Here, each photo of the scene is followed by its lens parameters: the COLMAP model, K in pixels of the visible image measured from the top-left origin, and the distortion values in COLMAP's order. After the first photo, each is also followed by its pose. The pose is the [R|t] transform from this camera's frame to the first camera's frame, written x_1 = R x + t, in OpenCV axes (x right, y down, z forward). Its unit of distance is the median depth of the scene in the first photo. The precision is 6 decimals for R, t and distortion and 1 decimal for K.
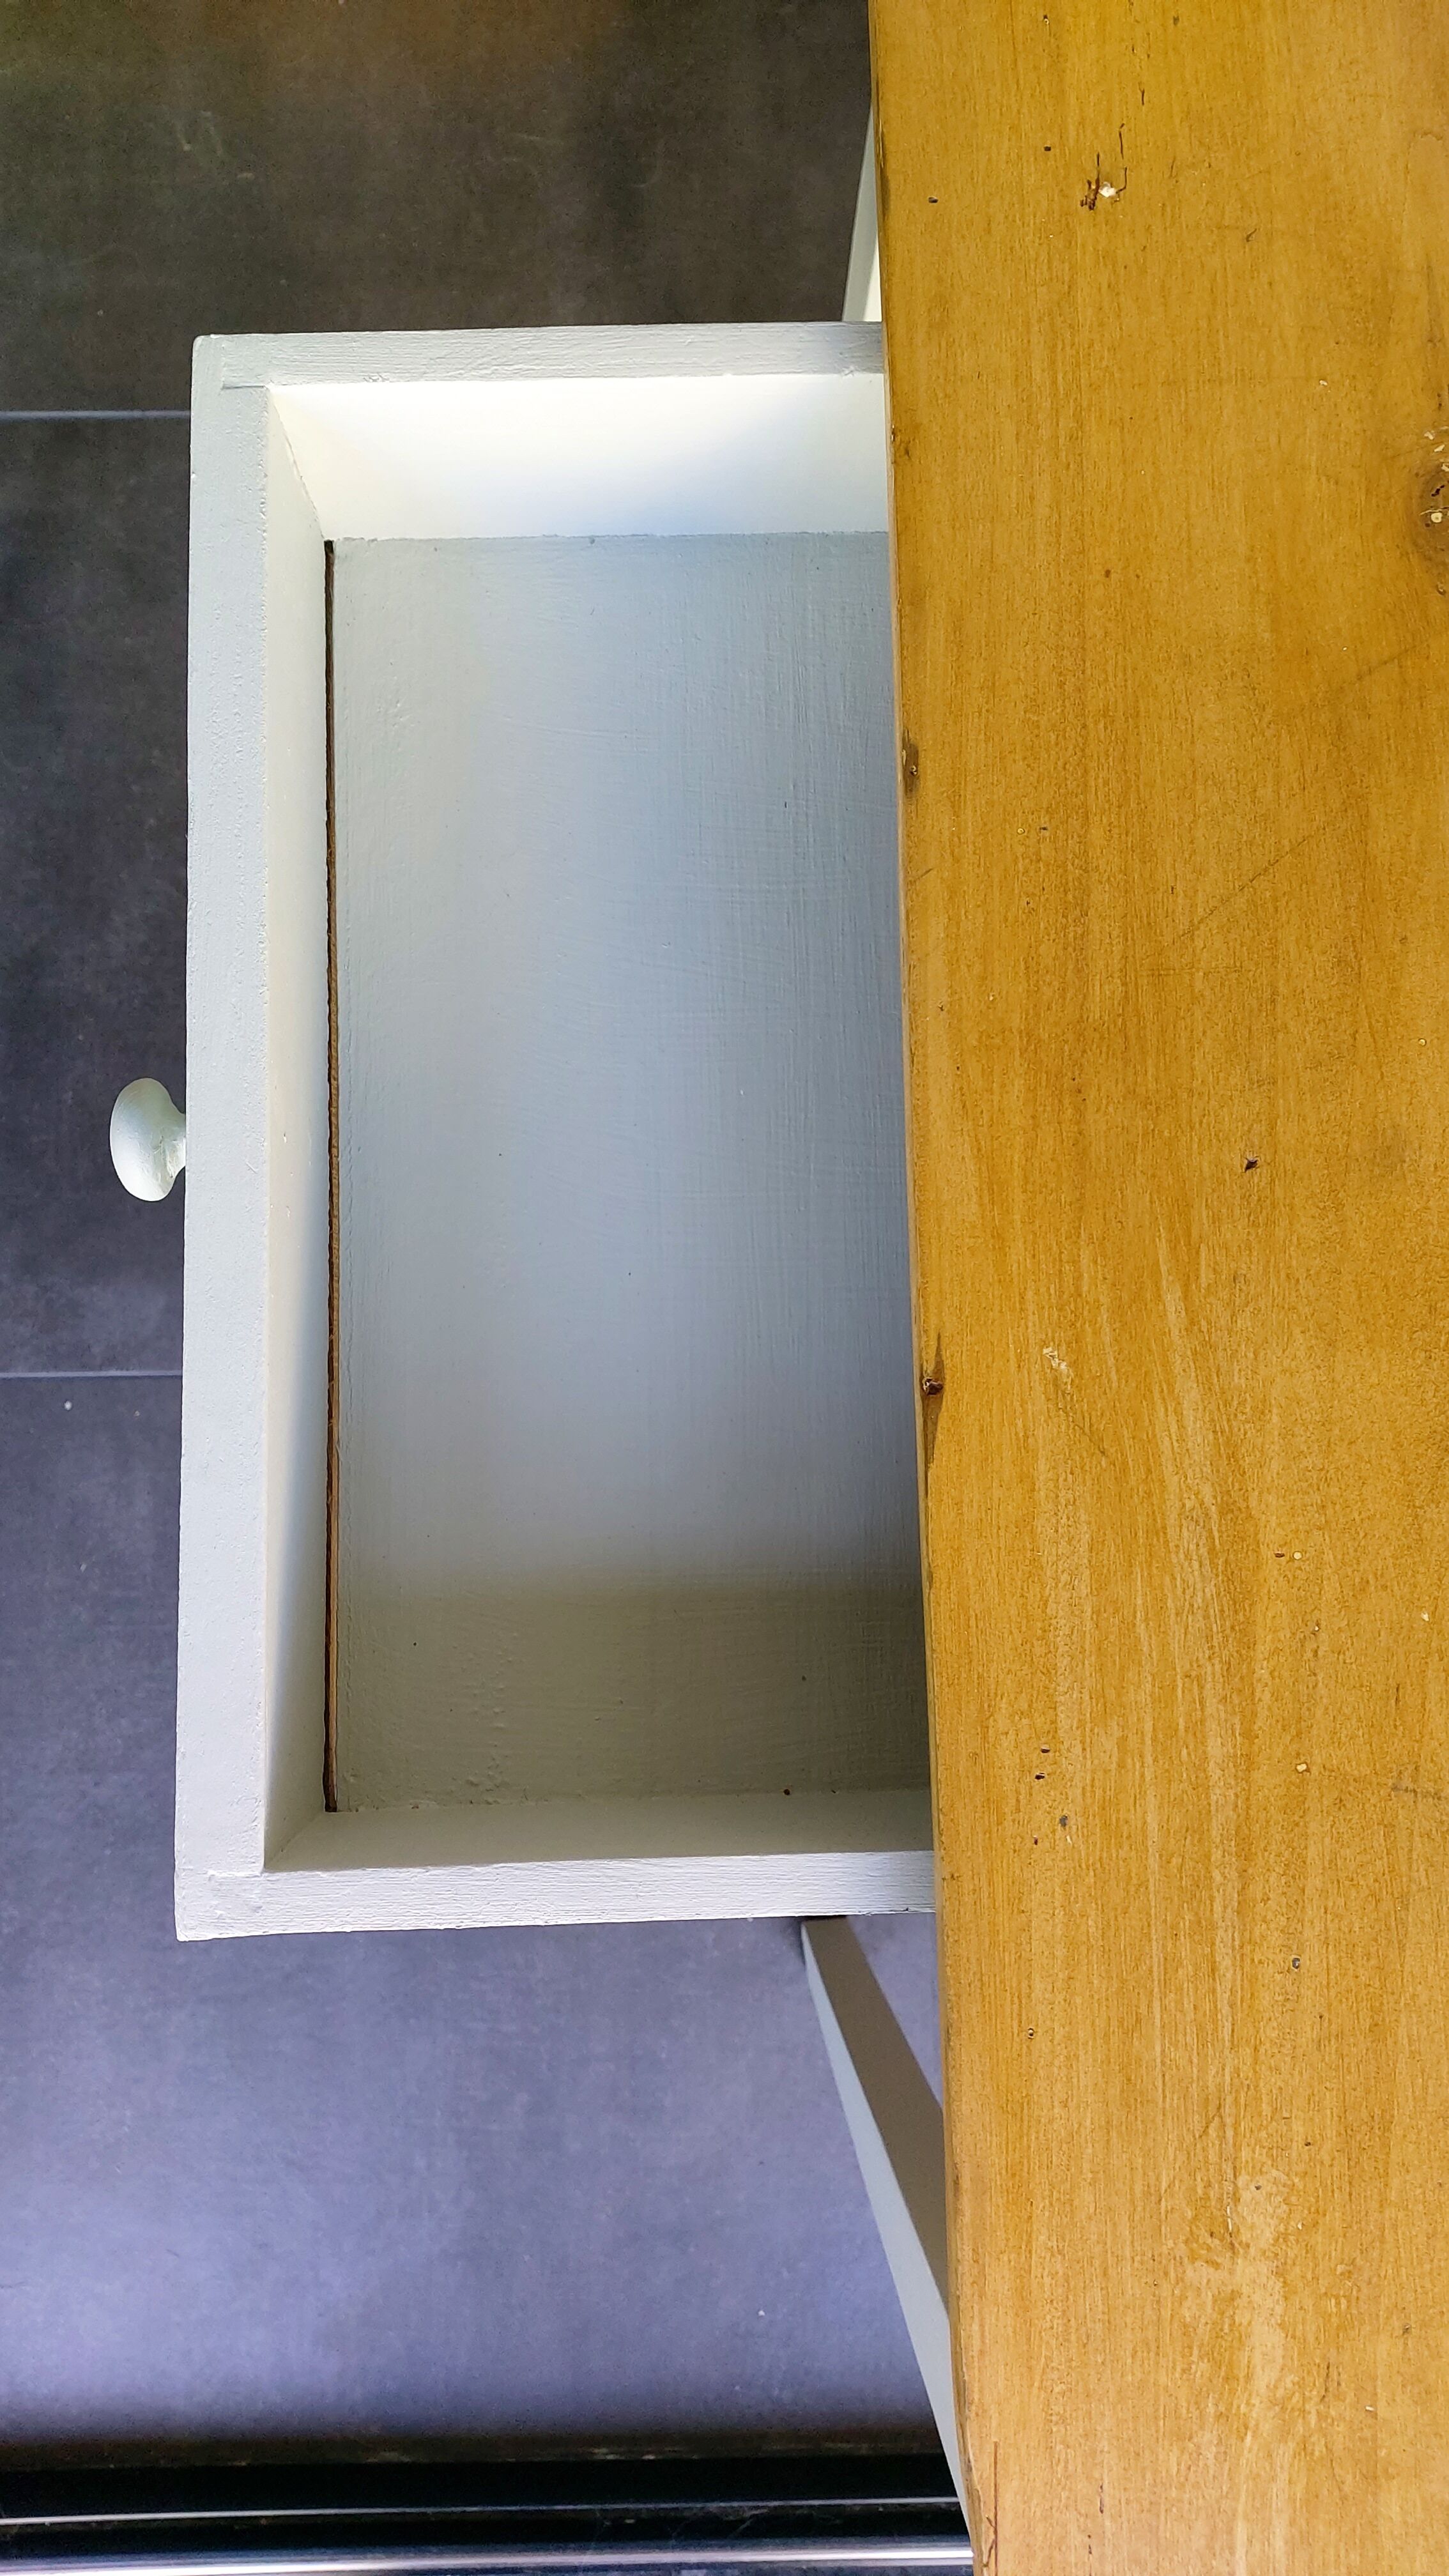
lens RADIAL K [[1903.3, 0, 717.2], [0, 1903.3, 1264.6], [0, 0, 1]] dist [0.062284, -0.135047]
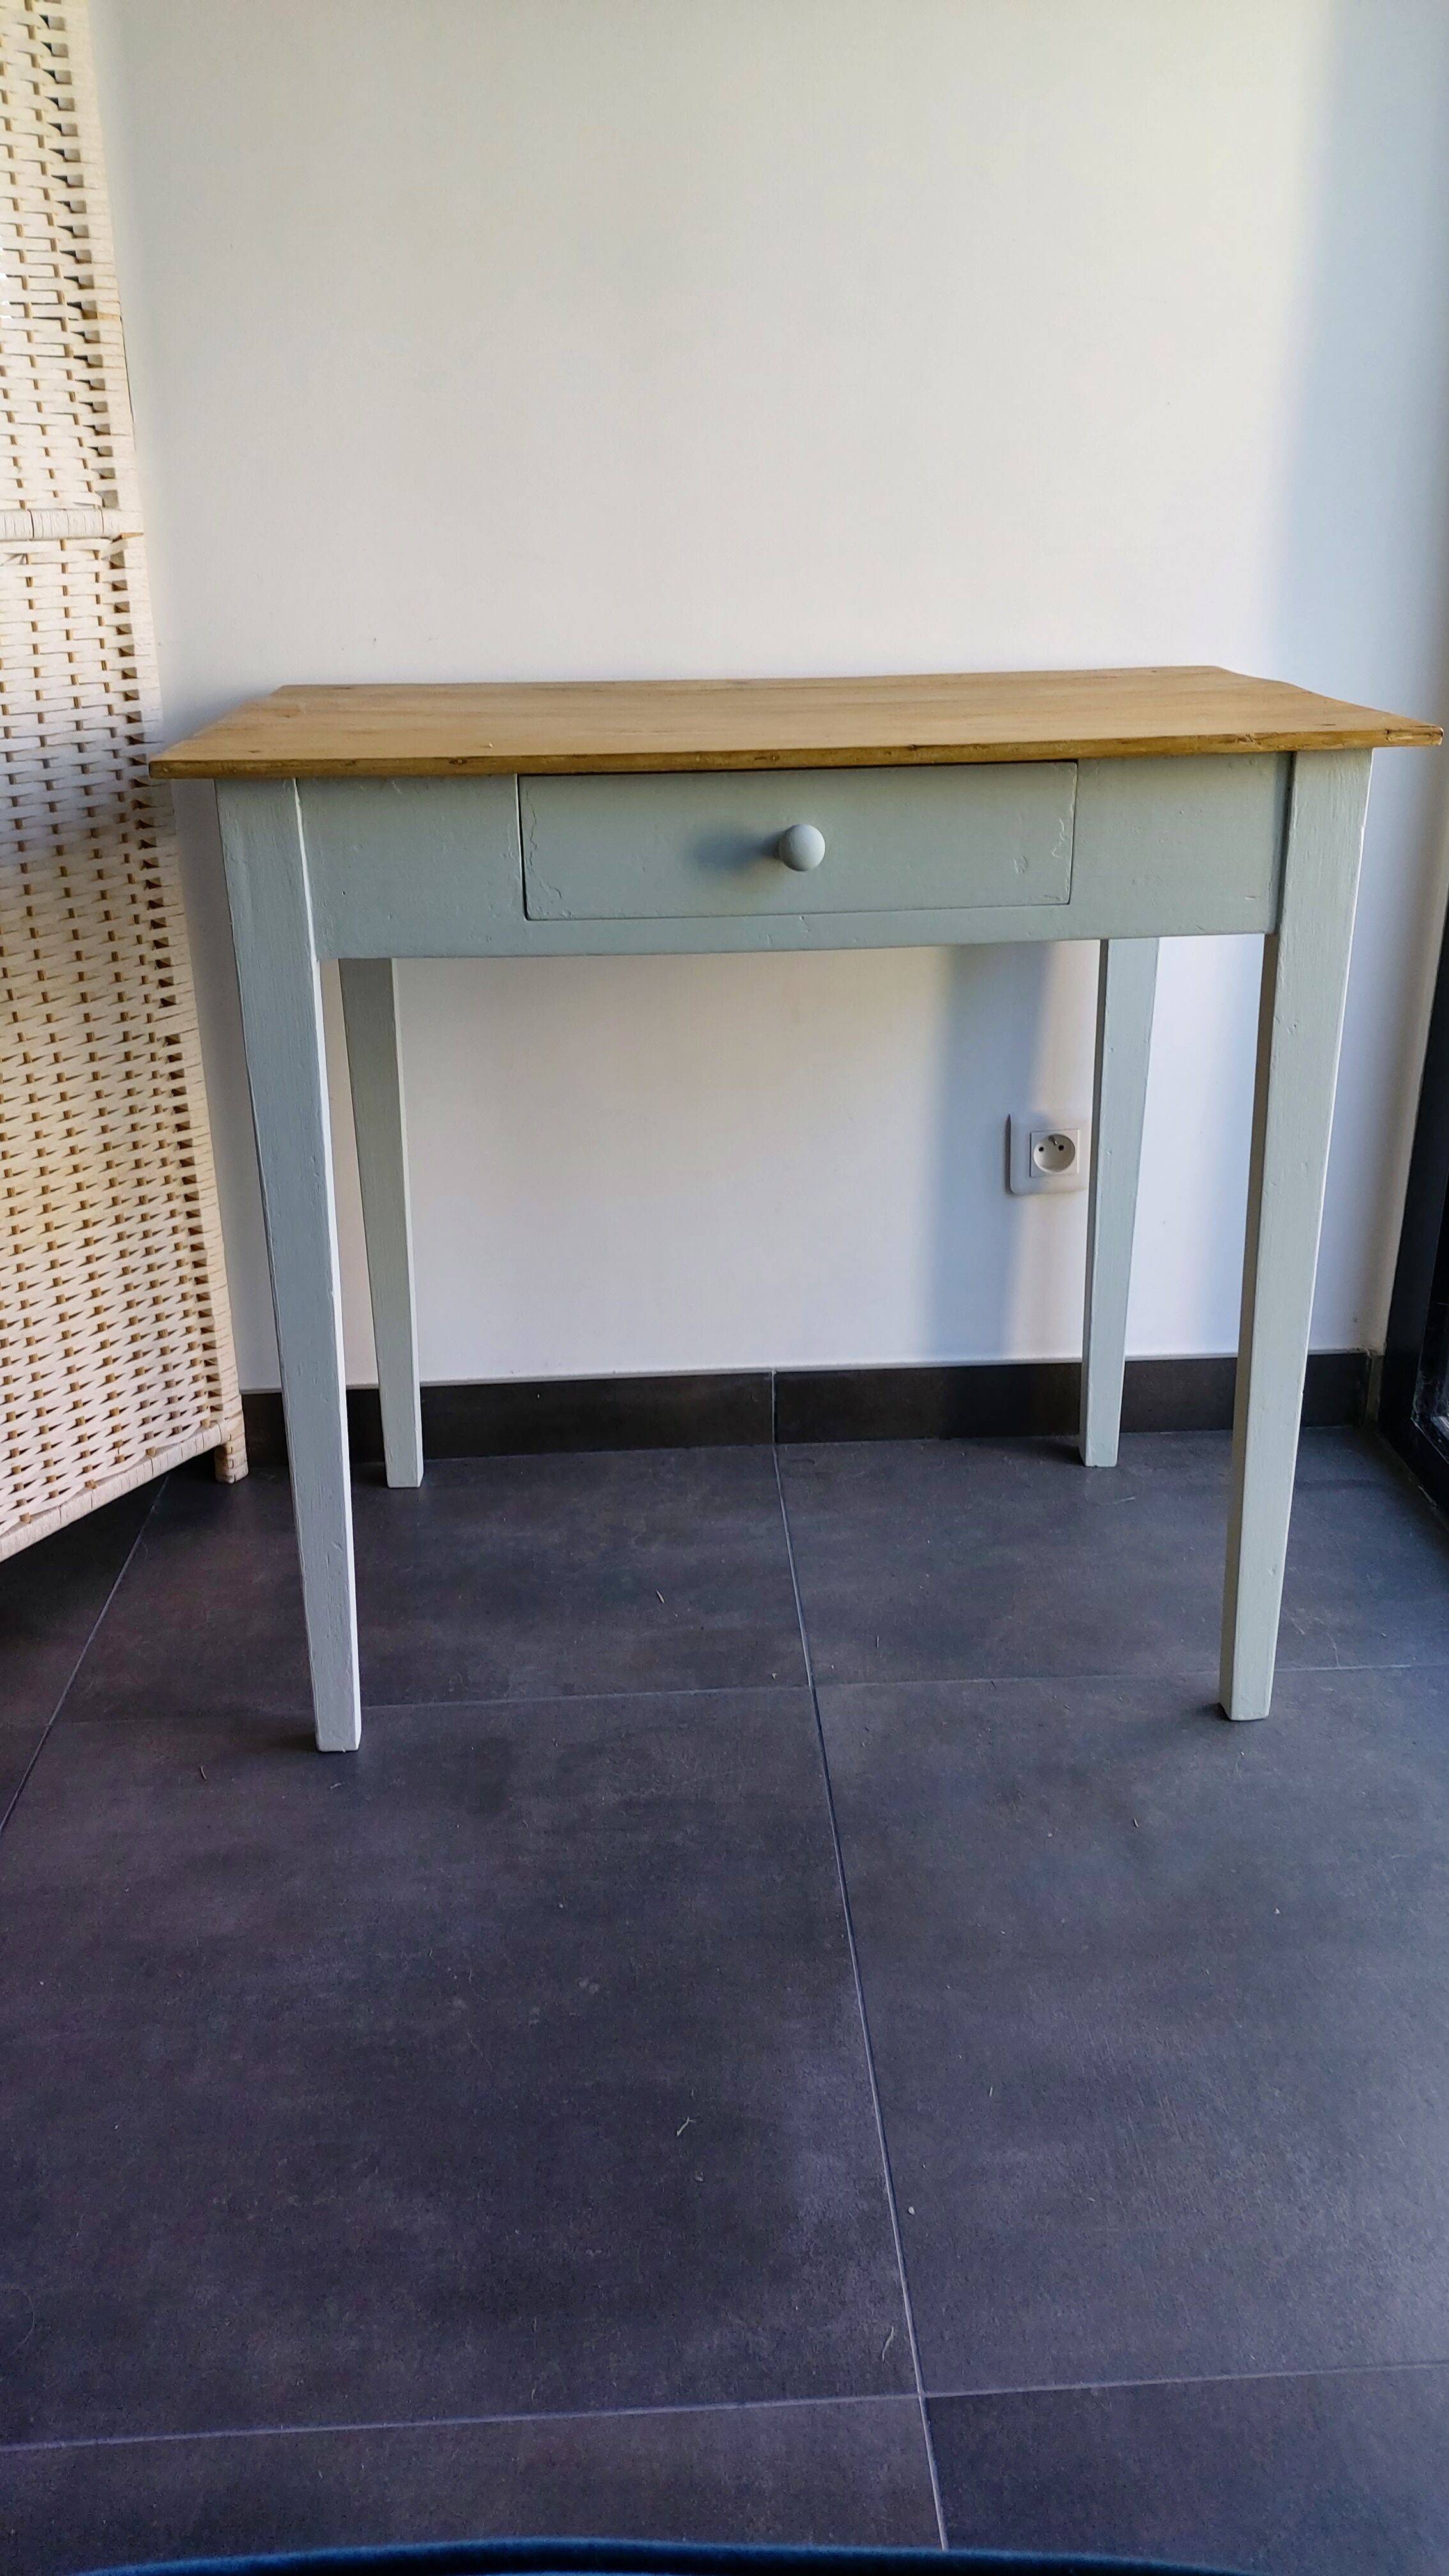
lens RADIAL K [[1896.9, 0, 735.0], [0, 1896.9, 1259.5], [0, 0, 1]] dist [0.065993, -0.138360]
pose [[-0.047552, -0.393801, 0.917965, -2.663064], [0.993132, 0.079710, 0.085641, -0.365928], [-0.106897, 0.915733, 0.387306, 0.553997]]
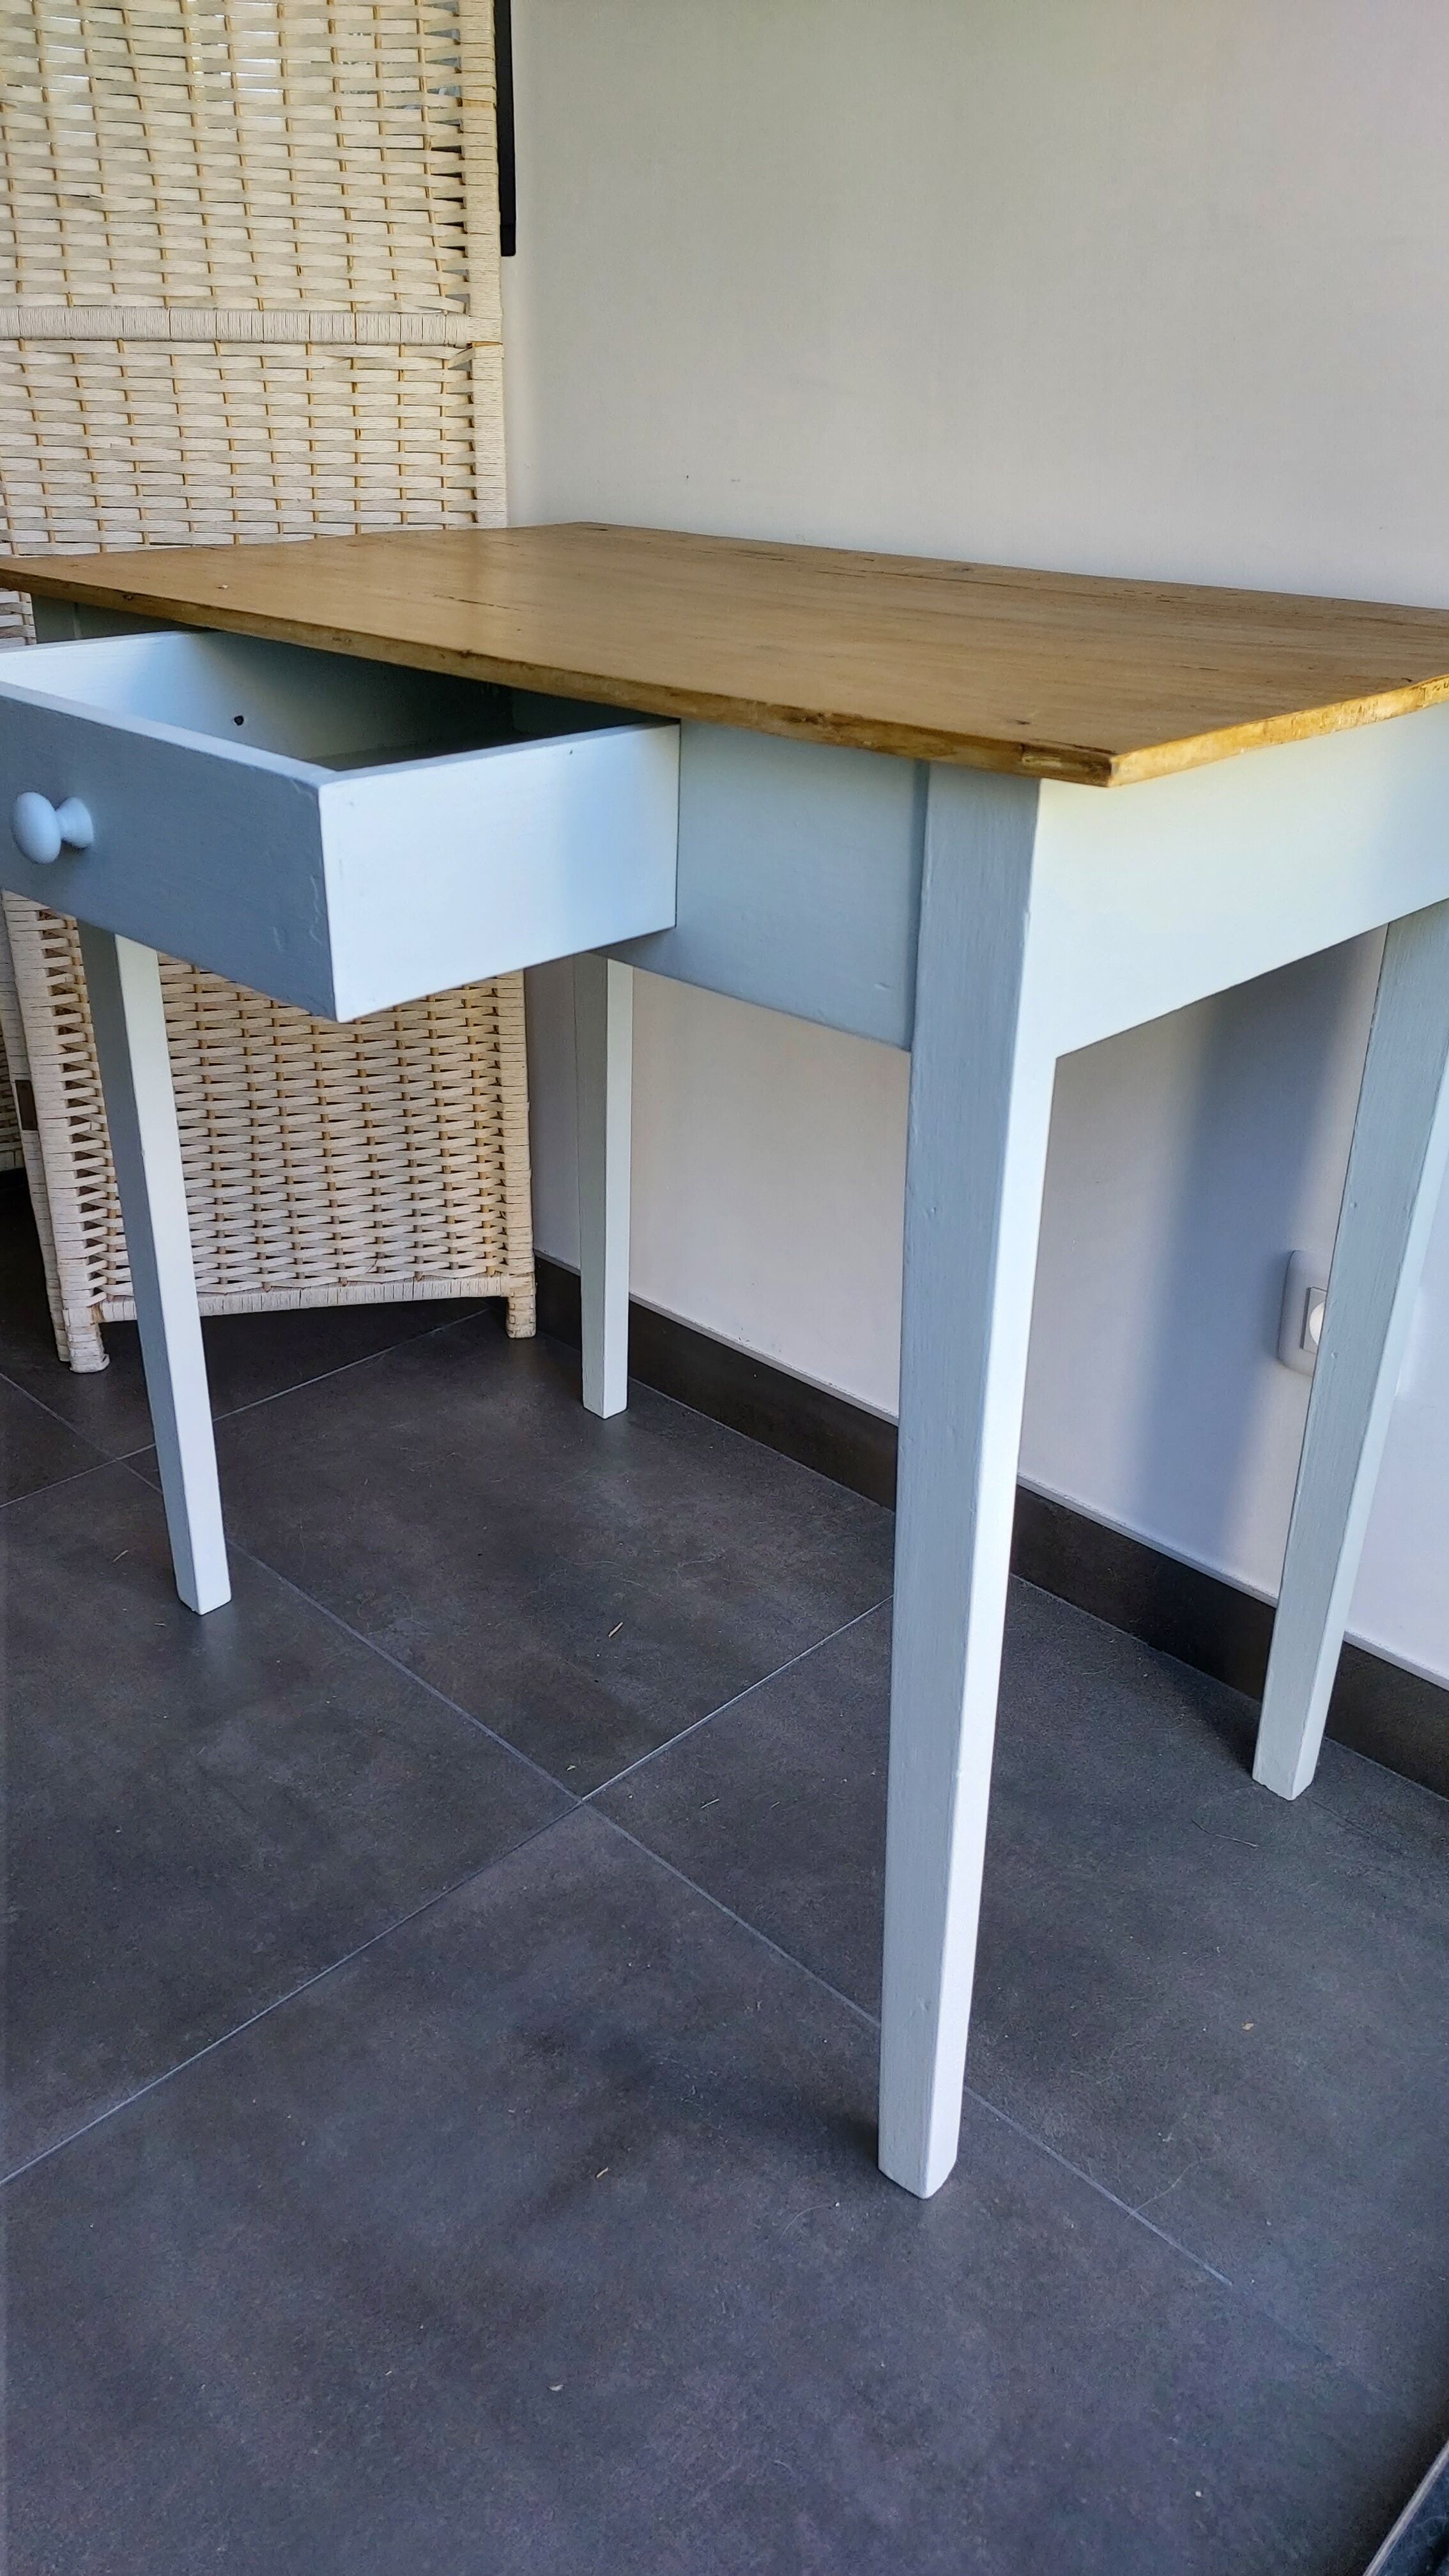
lens RADIAL K [[1903.3, 0, 717.2], [0, 1903.3, 1264.6], [0, 0, 1]] dist [0.062284, -0.135047]
pose [[0.712042, -0.320352, 0.624797, -1.141534], [0.698094, 0.418357, -0.581070, 1.647597], [-0.075241, 0.849913, 0.521523, 0.405137]]
